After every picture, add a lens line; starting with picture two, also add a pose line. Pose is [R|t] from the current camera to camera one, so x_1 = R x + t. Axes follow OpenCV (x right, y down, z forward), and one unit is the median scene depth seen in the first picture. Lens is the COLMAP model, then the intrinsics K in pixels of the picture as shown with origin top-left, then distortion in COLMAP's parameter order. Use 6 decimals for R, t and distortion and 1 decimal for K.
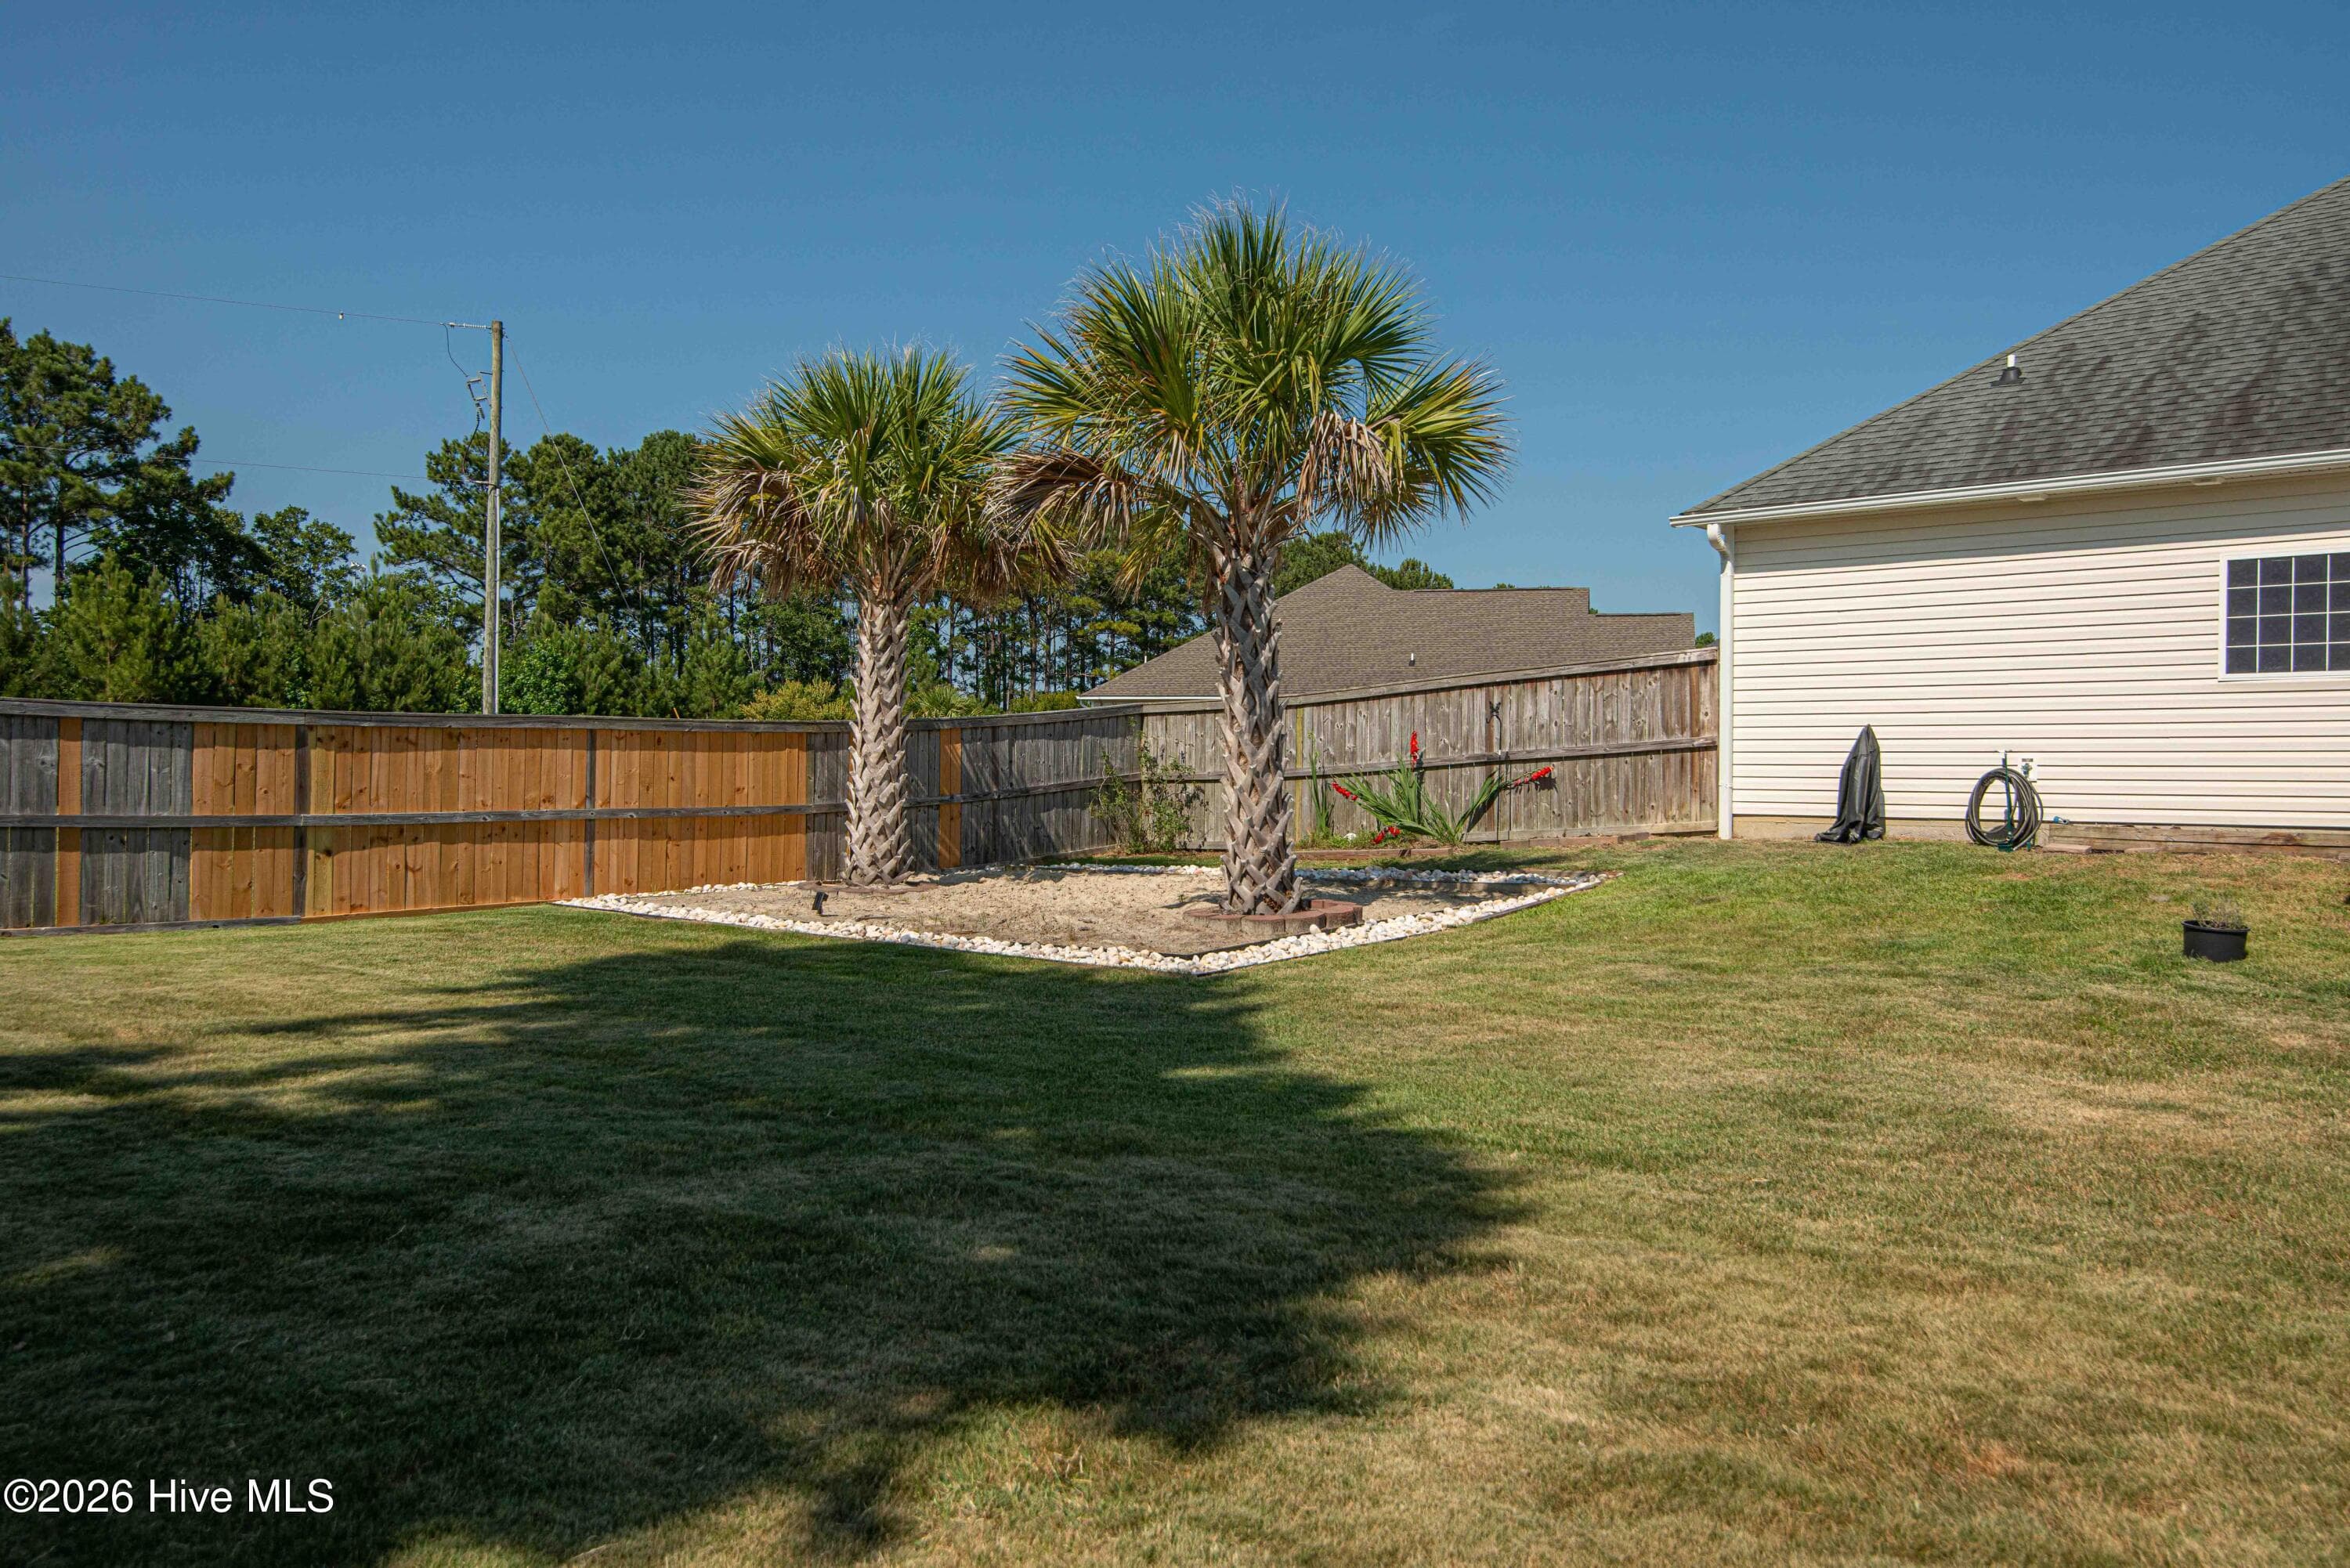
lens RADIAL K [[1767.6, 0, 1220.8], [0, 1767.6, 819.8], [0, 0, 1]] dist [0.001280, -0.008079]
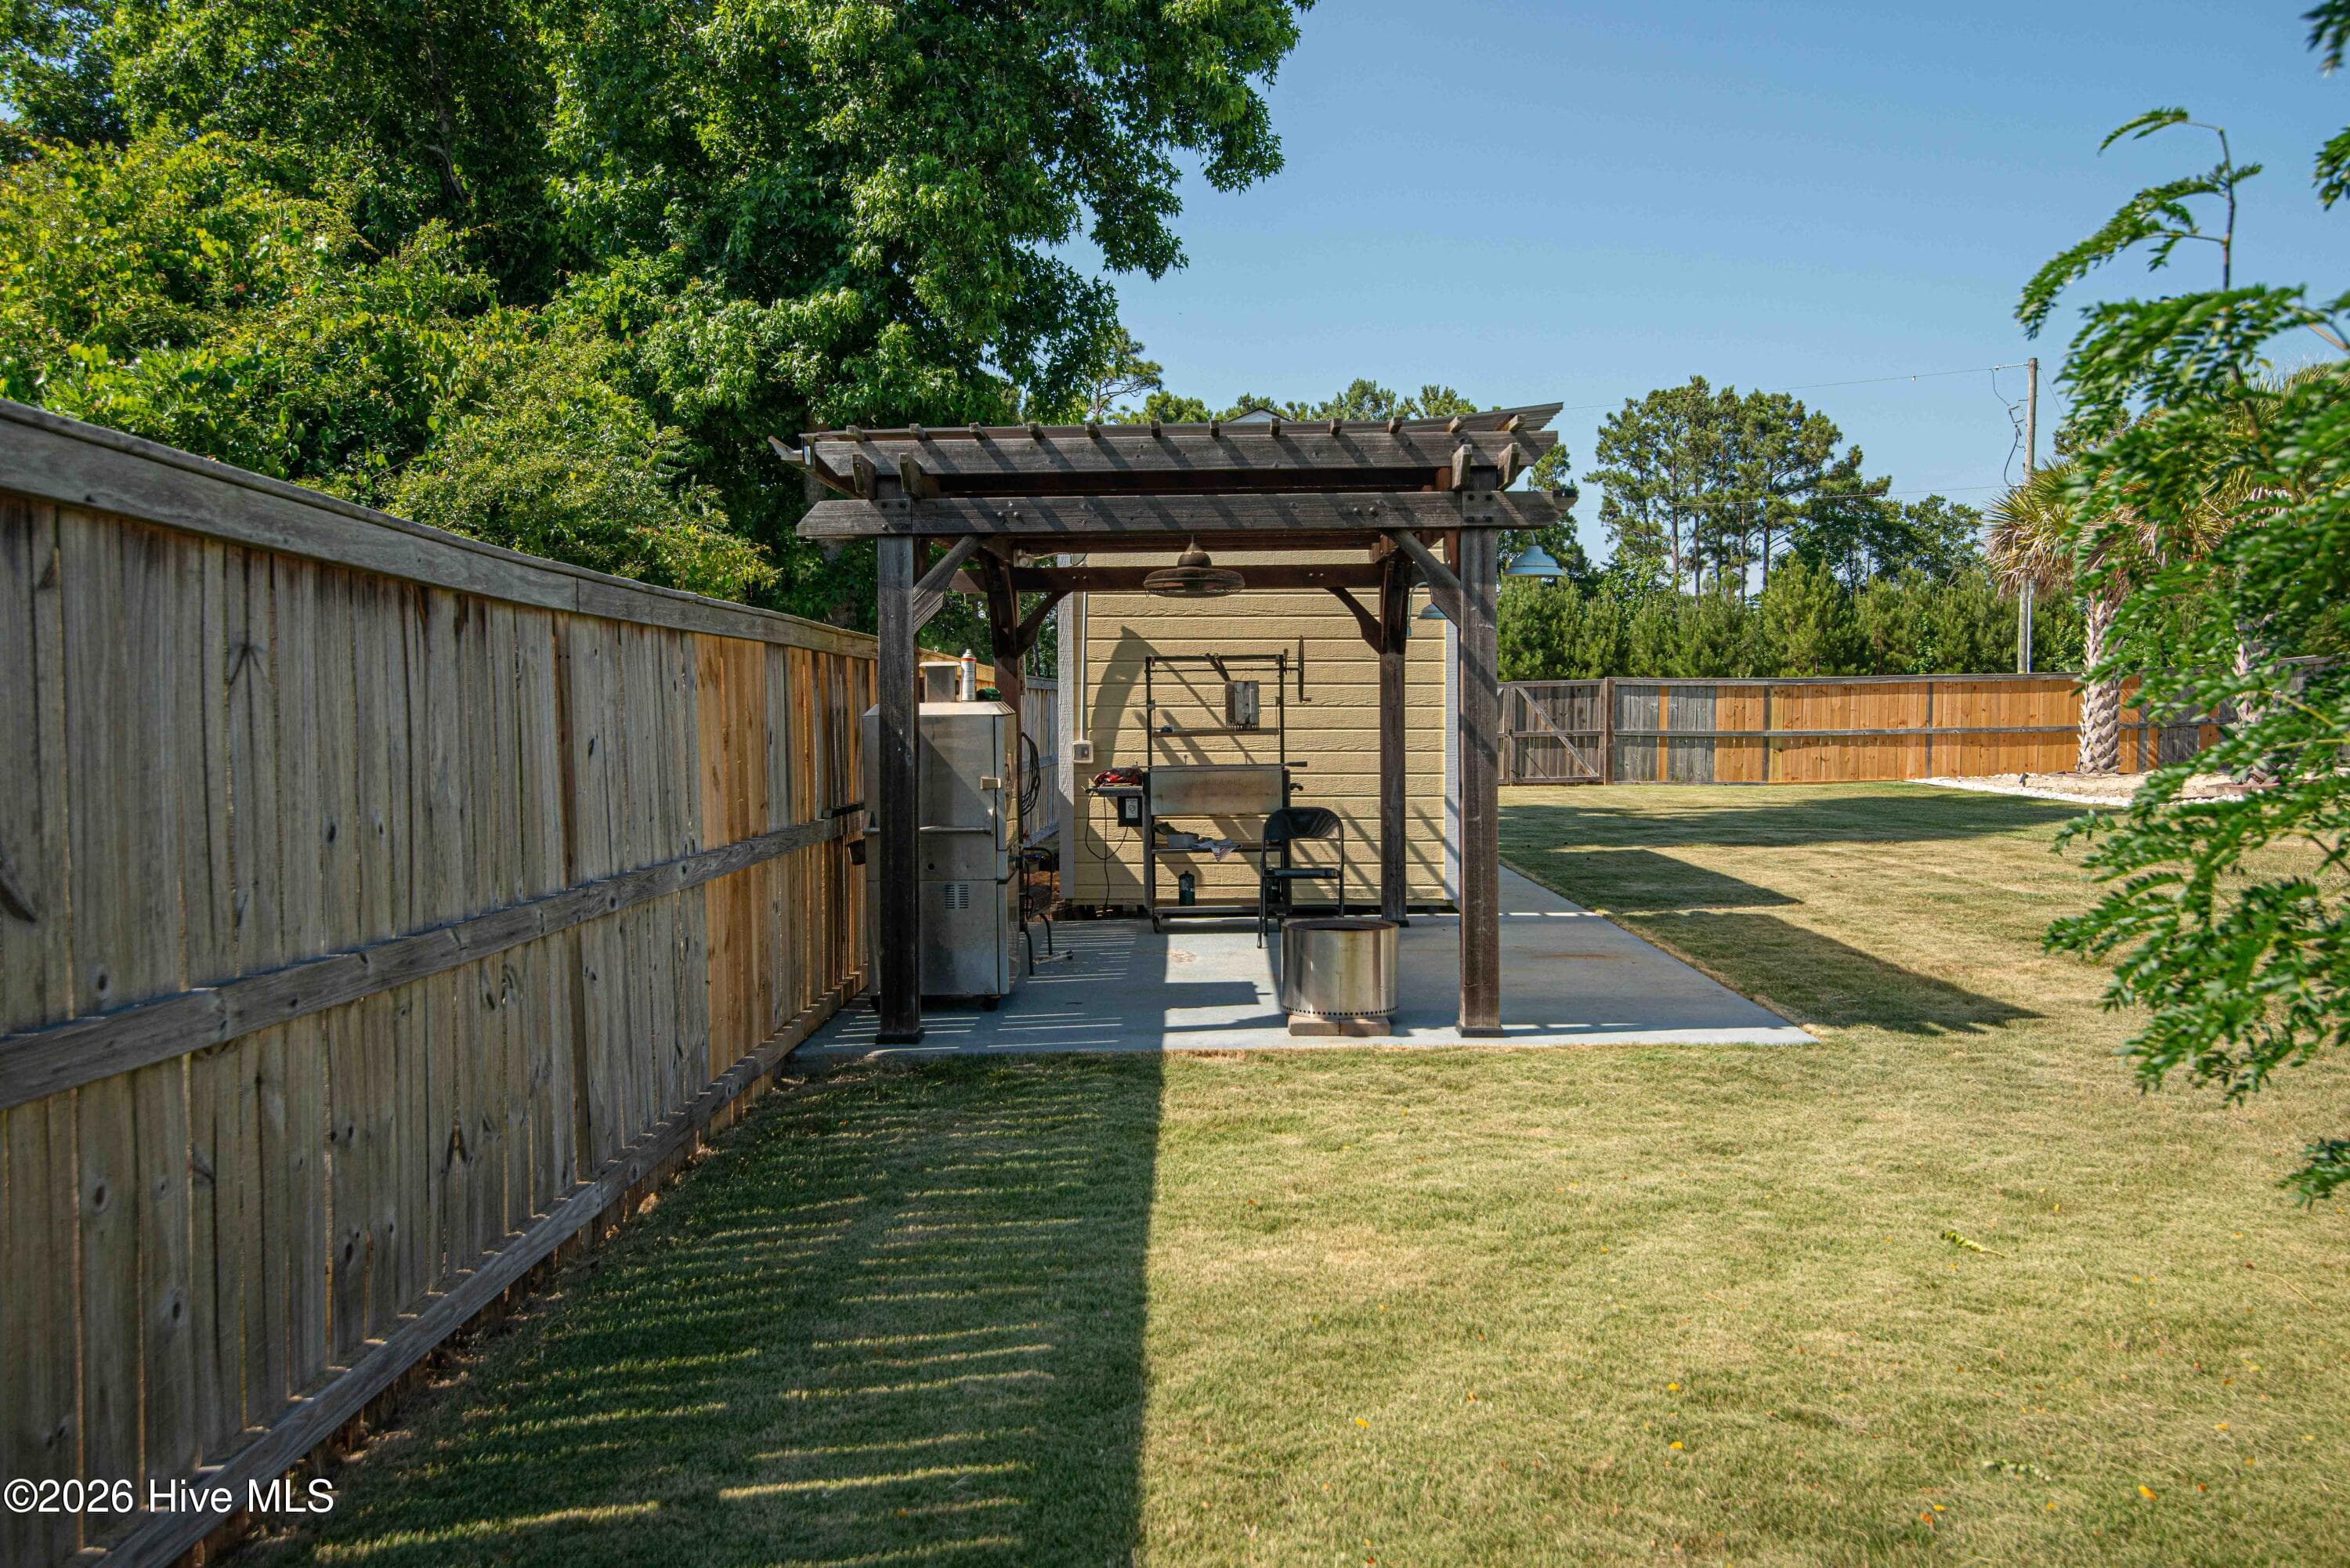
lens RADIAL K [[1767.6, 0, 1166.0], [0, 1767.6, 796.6], [0, 0, 1]] dist [0.001280, -0.008079]
pose [[0.593315, 0.023697, -0.804621, 0.586259], [-0.007269, 0.999684, 0.024082, 0.024370], [0.804937, -0.008439, 0.593300, -0.623609]]
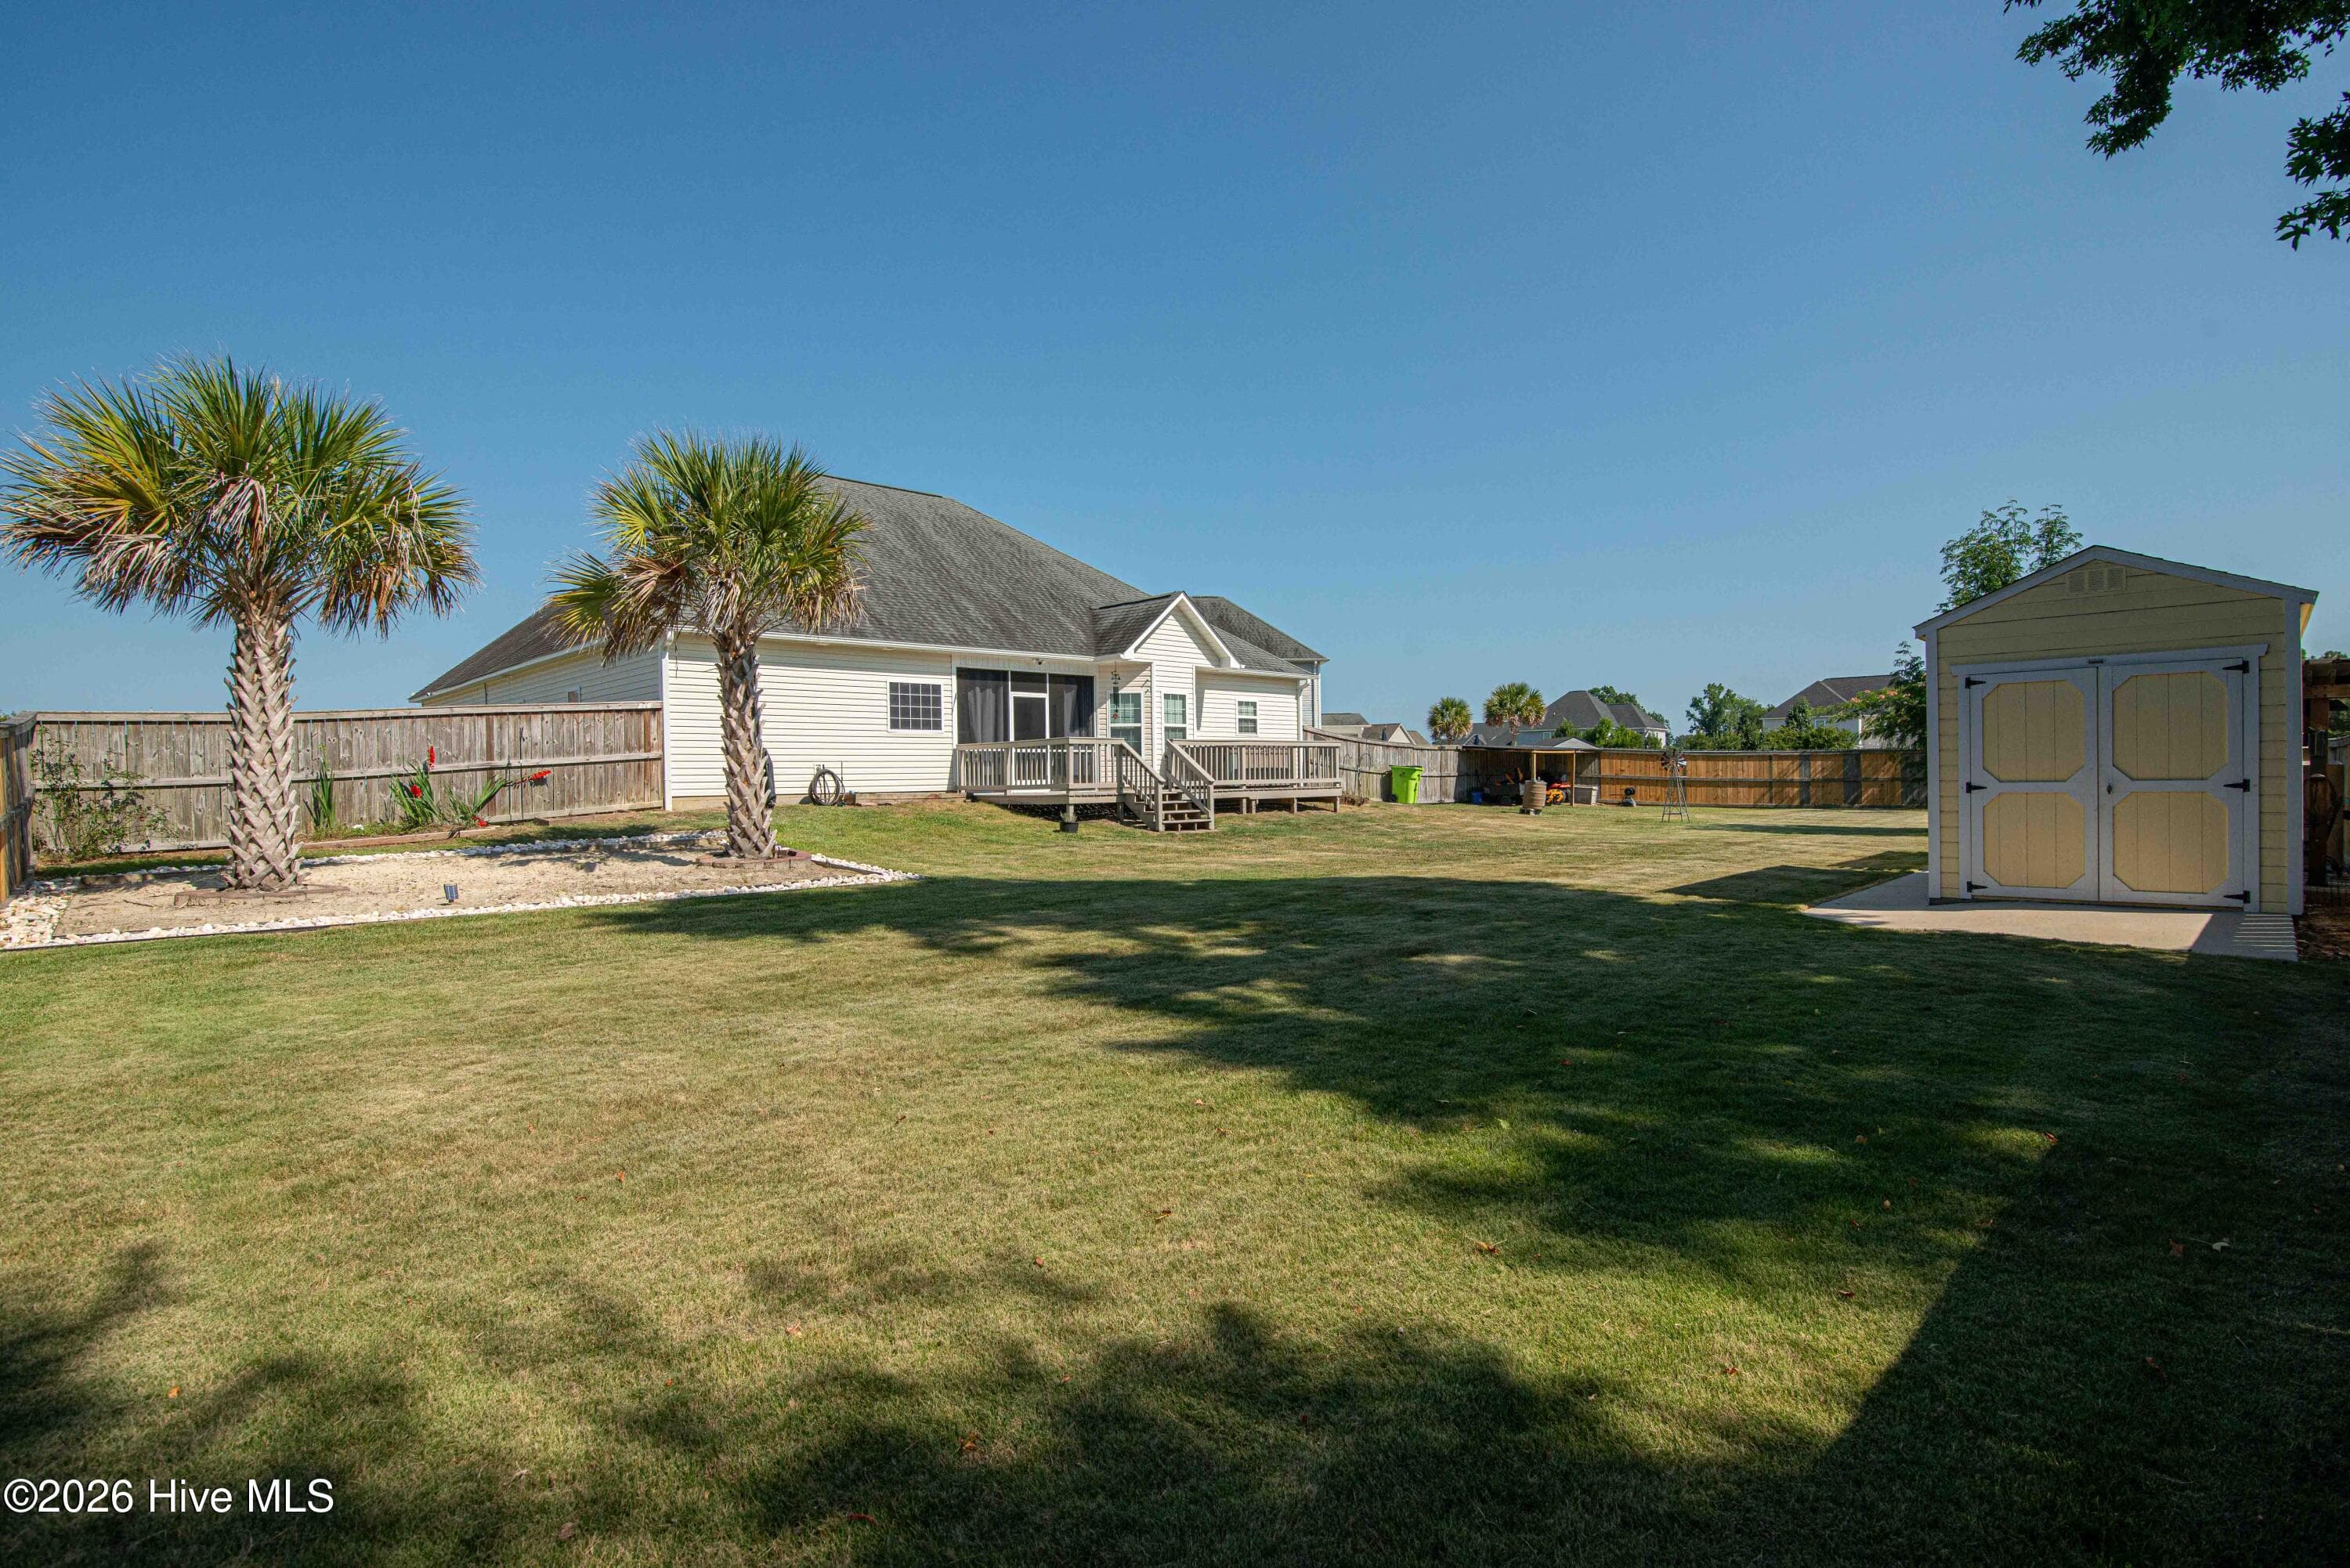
lens RADIAL K [[1073.3, 0, 1185.3], [0, 1073.3, 783.2], [0, 0, 1]] dist [-0.017335, 0.000183]
pose [[0.116045, -0.018766, 0.993067, -0.684101], [0.035022, 0.999277, 0.014791, -0.014034], [-0.992626, 0.033063, 0.116618, 0.358351]]
